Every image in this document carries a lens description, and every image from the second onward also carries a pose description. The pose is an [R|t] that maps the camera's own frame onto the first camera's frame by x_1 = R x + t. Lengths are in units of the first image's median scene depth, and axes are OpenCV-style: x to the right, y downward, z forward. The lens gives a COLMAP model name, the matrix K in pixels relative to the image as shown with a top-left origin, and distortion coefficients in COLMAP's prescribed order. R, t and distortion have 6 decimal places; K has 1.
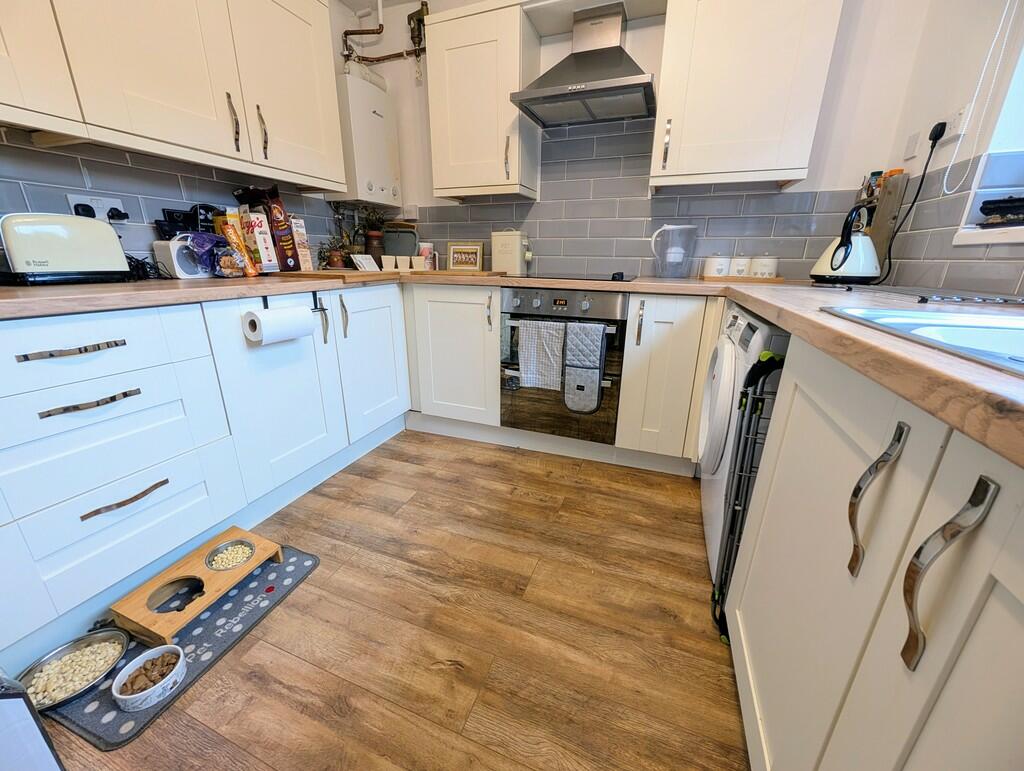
lens RADIAL K [[389.5, 0, 513.5], [0, 389.5, 383.6], [0, 0, 1]] dist [0.000023, -0.000017]
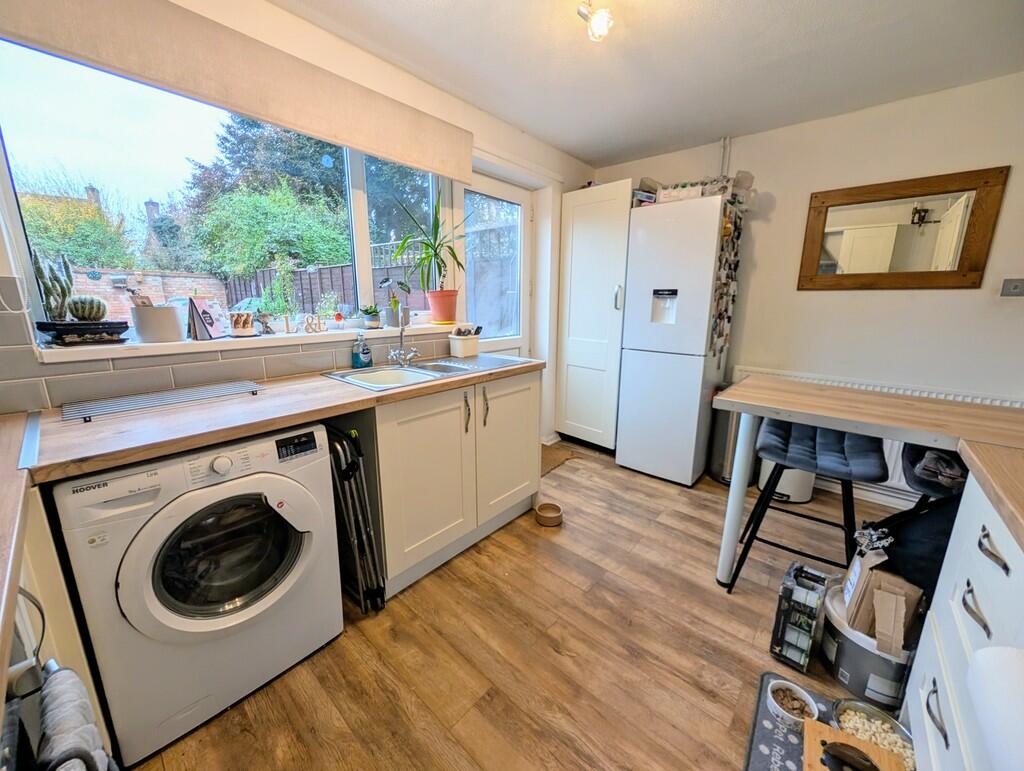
lens RADIAL K [[389.5, 0, 511.9], [0, 389.5, 382.1], [0, 0, 1]] dist [0.000023, -0.000017]
pose [[-0.937850, -0.094852, 0.333828, -0.321876], [0.089005, 0.864010, 0.495545, -0.732725], [-0.335434, 0.494459, -0.801869, 1.489462]]
